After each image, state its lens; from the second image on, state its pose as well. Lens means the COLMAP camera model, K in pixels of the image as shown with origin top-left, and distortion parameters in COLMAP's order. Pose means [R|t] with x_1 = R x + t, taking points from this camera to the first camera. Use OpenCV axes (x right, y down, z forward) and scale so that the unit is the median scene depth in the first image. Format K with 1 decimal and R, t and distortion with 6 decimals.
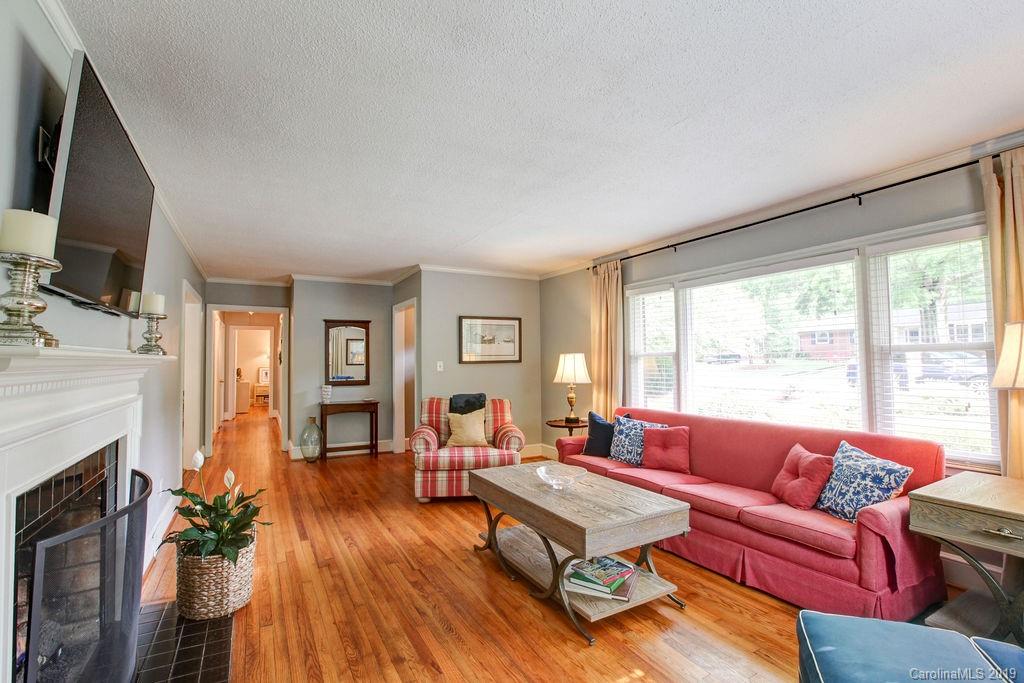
lens RADIAL K [[464.8, 0, 512.0], [0, 464.8, 341.5], [0, 0, 1]] dist [-0.057804, 0.019527]
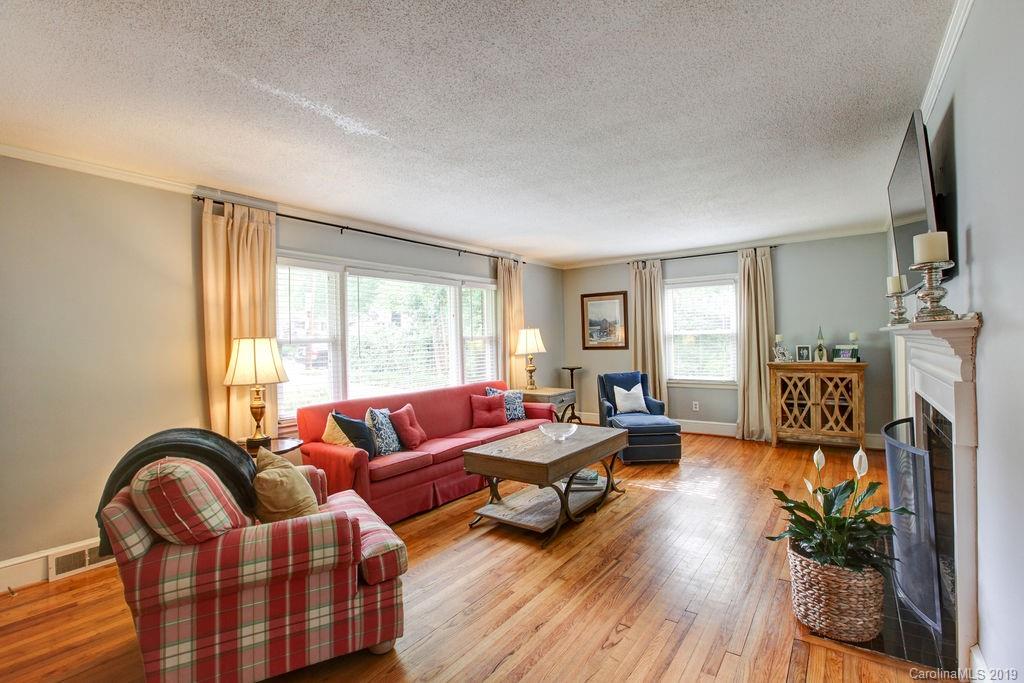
lens RADIAL K [[464.8, 0, 512.0], [0, 464.8, 341.5], [0, 0, 1]] dist [-0.057804, 0.019527]
pose [[-0.412426, 0.015649, 0.910857, -0.820639], [-0.010326, 0.999708, -0.021850, 0.058593], [-0.910933, -0.018417, -0.412143, 1.326622]]
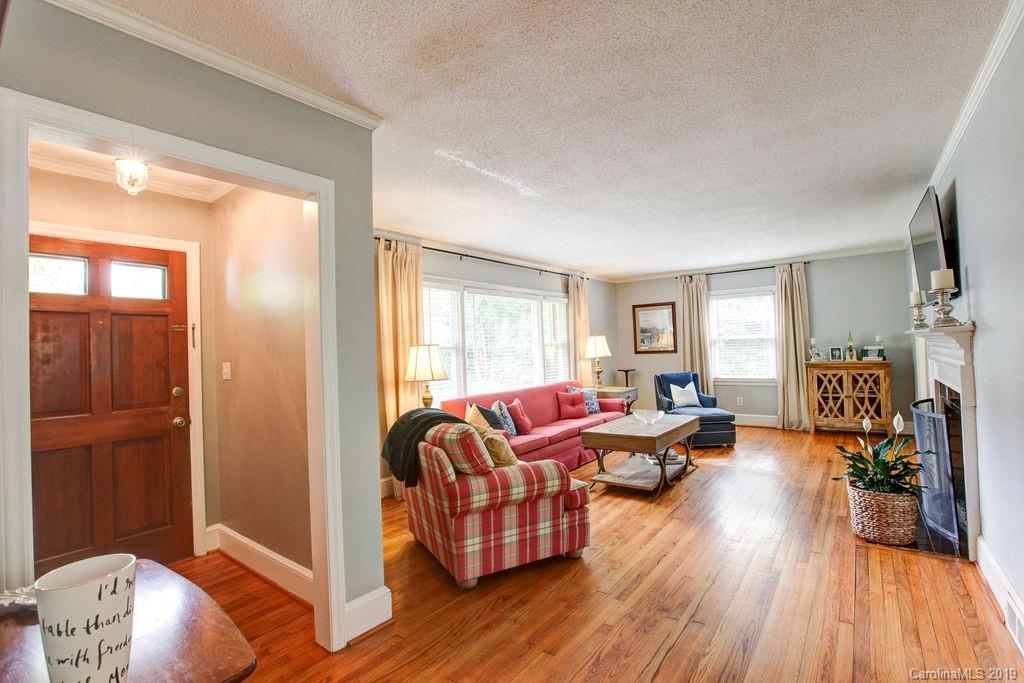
lens RADIAL K [[464.8, 0, 512.0], [0, 464.8, 341.5], [0, 0, 1]] dist [-0.057804, 0.019527]
pose [[-0.392145, 0.036595, 0.919175, -0.969436], [0.001623, 0.999234, -0.039090, 0.074284], [-0.919902, -0.013838, -0.391904, 1.669487]]
